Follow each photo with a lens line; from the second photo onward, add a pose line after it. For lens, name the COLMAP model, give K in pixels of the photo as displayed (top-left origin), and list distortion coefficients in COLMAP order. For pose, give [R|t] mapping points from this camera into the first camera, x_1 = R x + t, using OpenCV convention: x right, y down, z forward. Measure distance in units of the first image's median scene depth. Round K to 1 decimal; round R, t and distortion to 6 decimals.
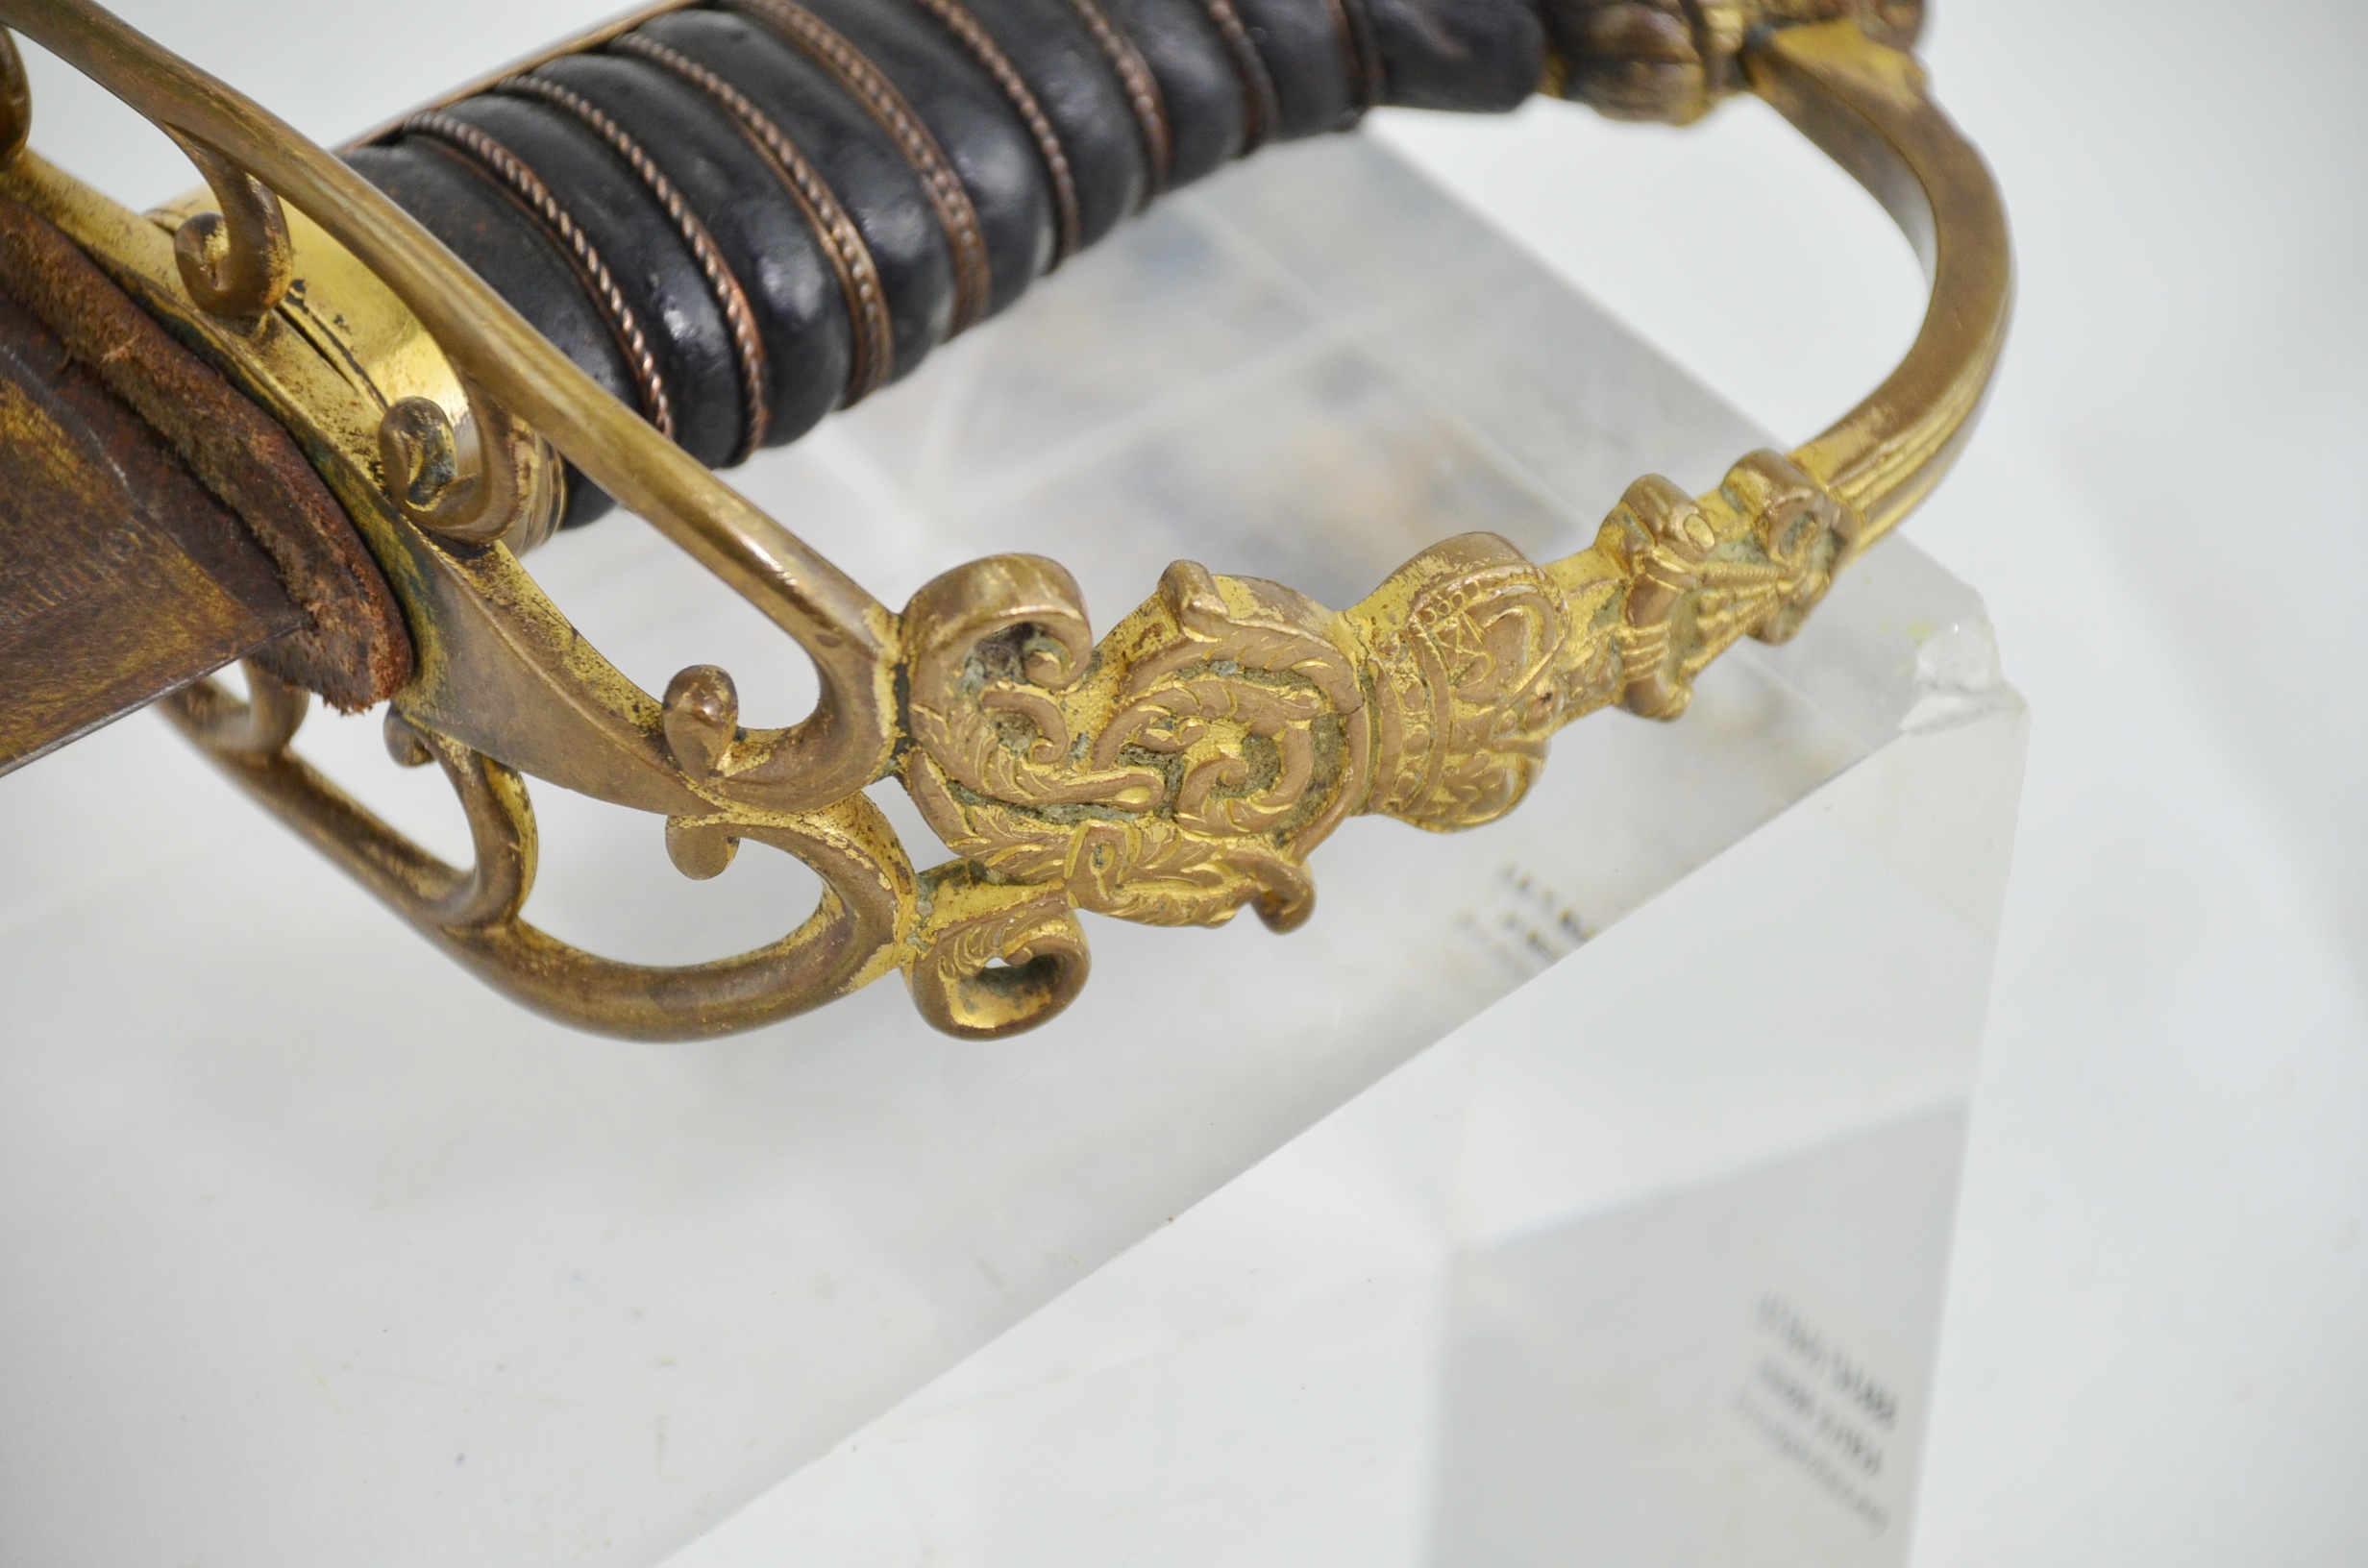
lens RADIAL K [[12947.7, 0, 1208.3], [0, 12947.7, 861.8], [0, 0, 1]] dist [1.659107, 0.000000]
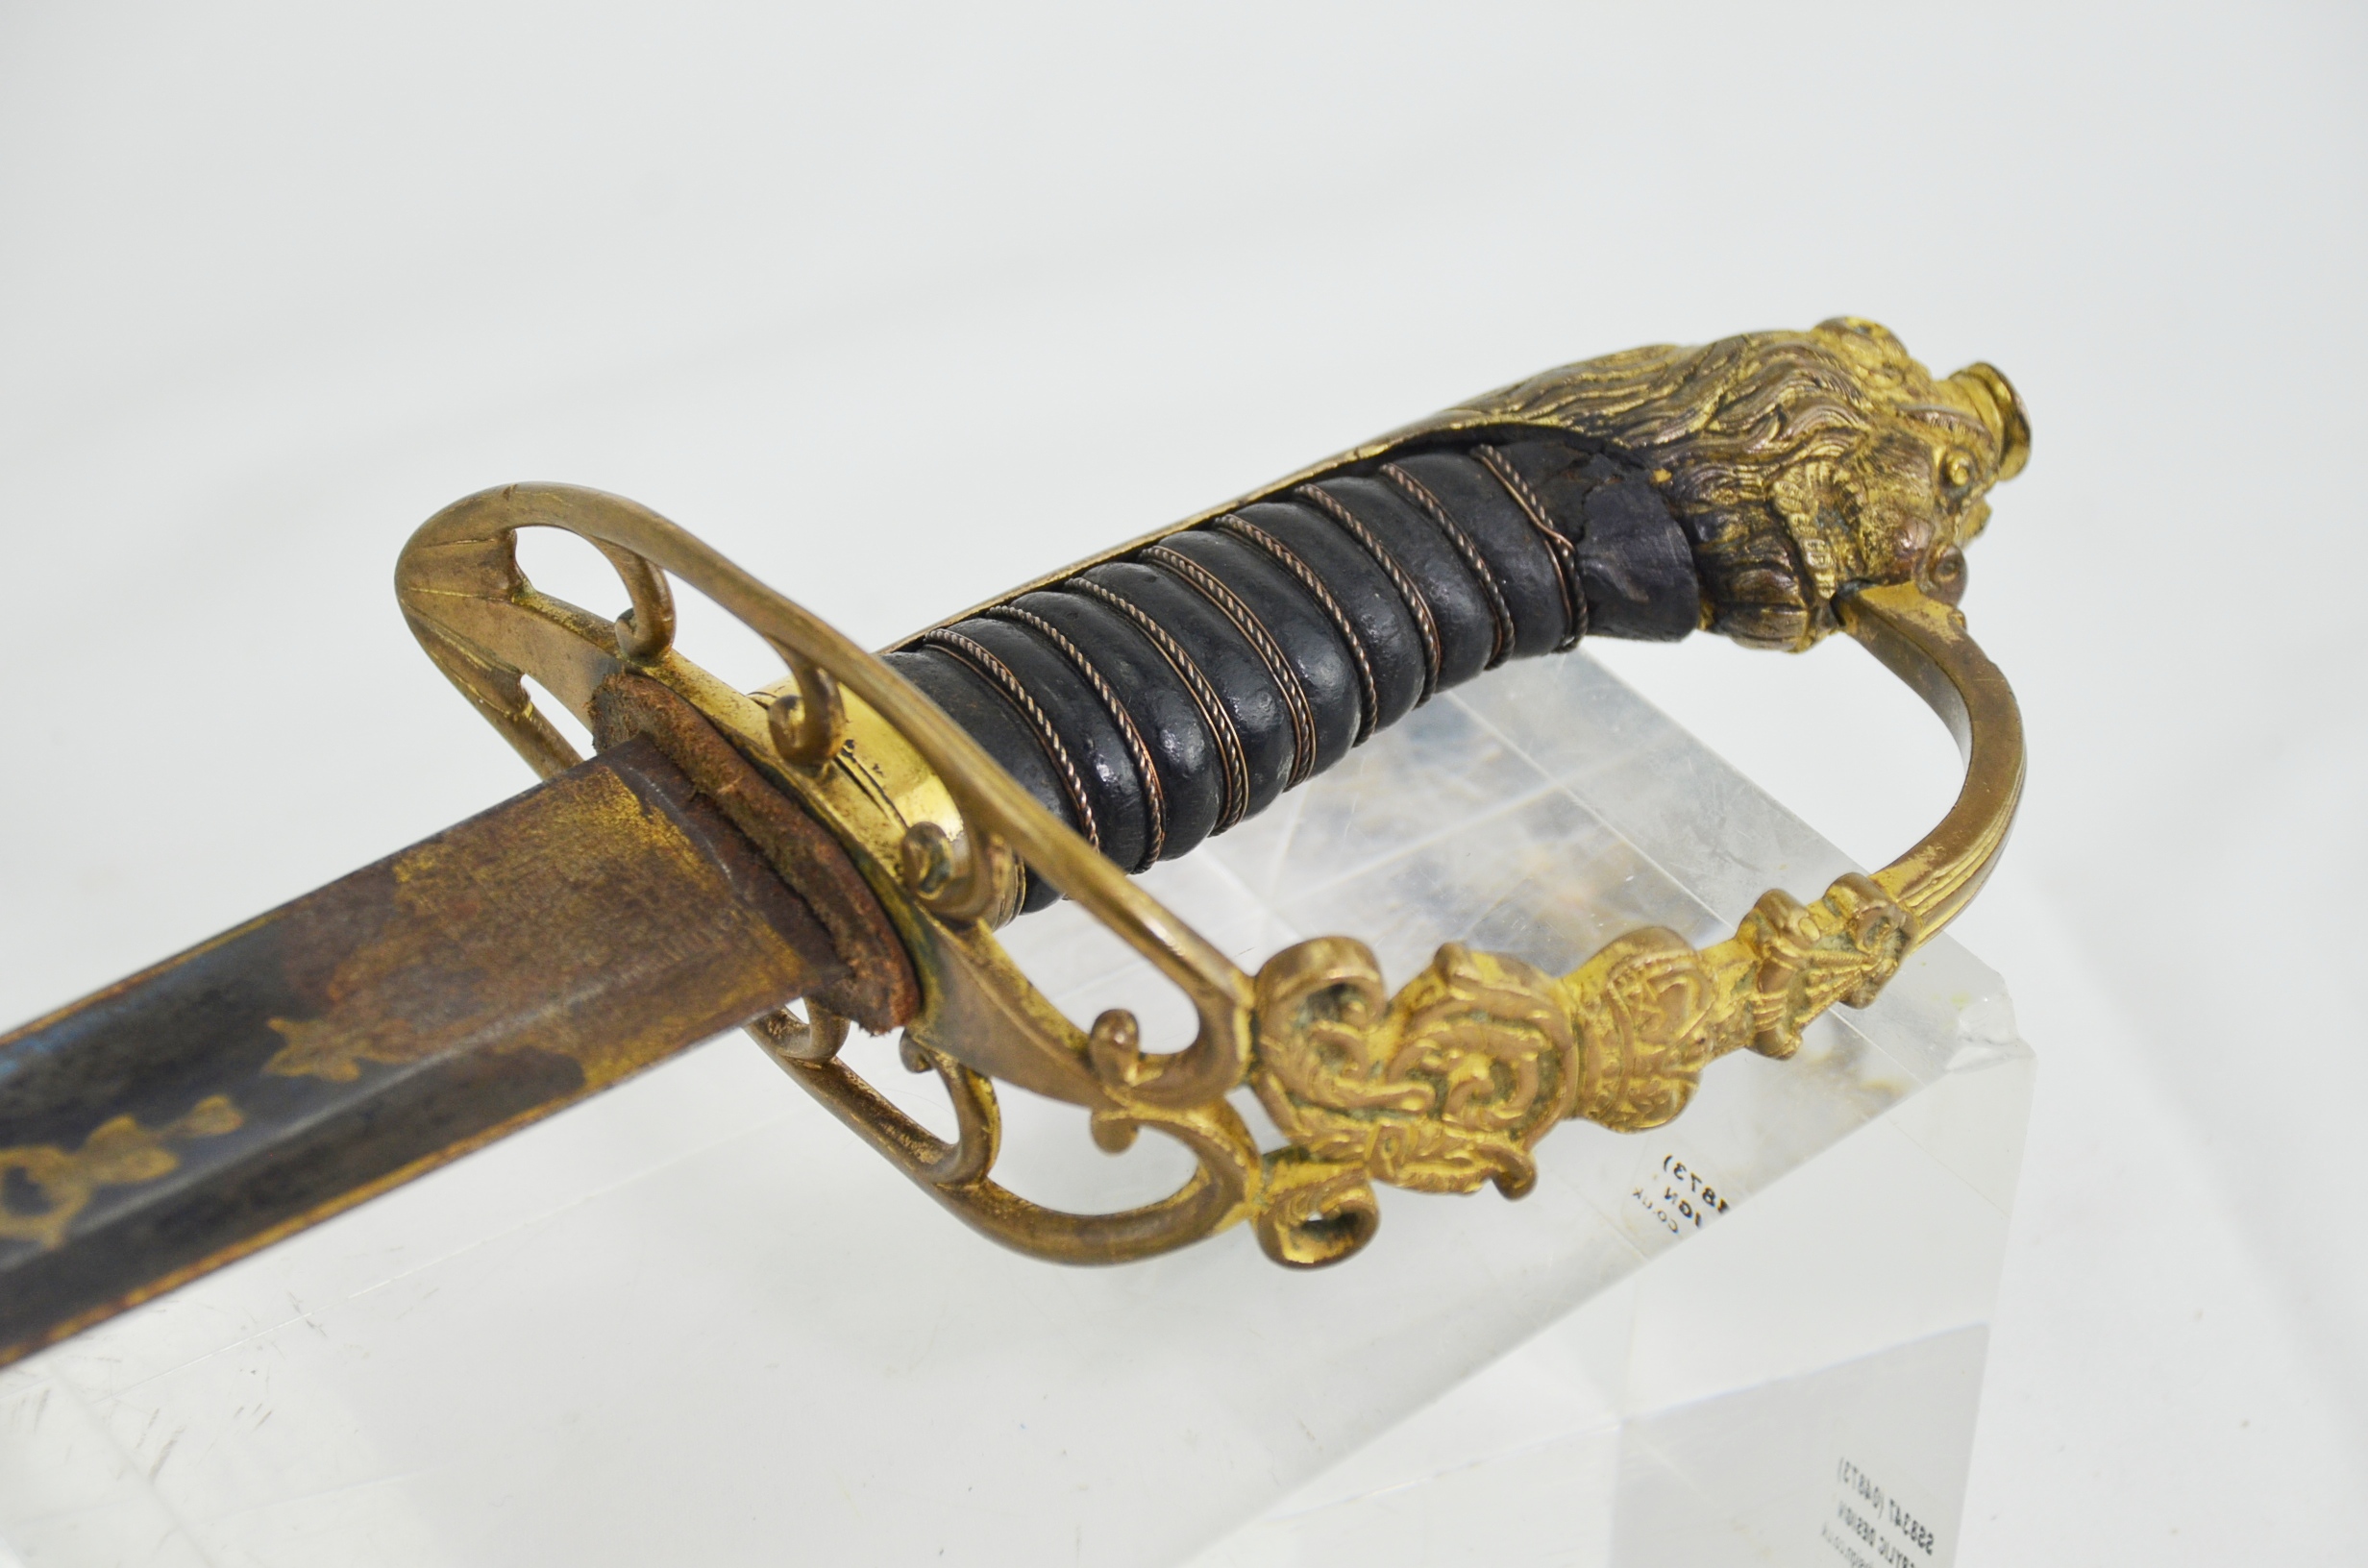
lens RADIAL K [[7750.5, 0, 1180.4], [0, 7750.5, 785.8], [0, 0, 1]] dist [0.795472, 0.000000]
pose [[0.999424, 0.018326, -0.028563, -0.007438], [-0.019419, 0.999071, -0.038462, -0.006548], [0.027832, 0.038994, 0.998852, 0.131249]]
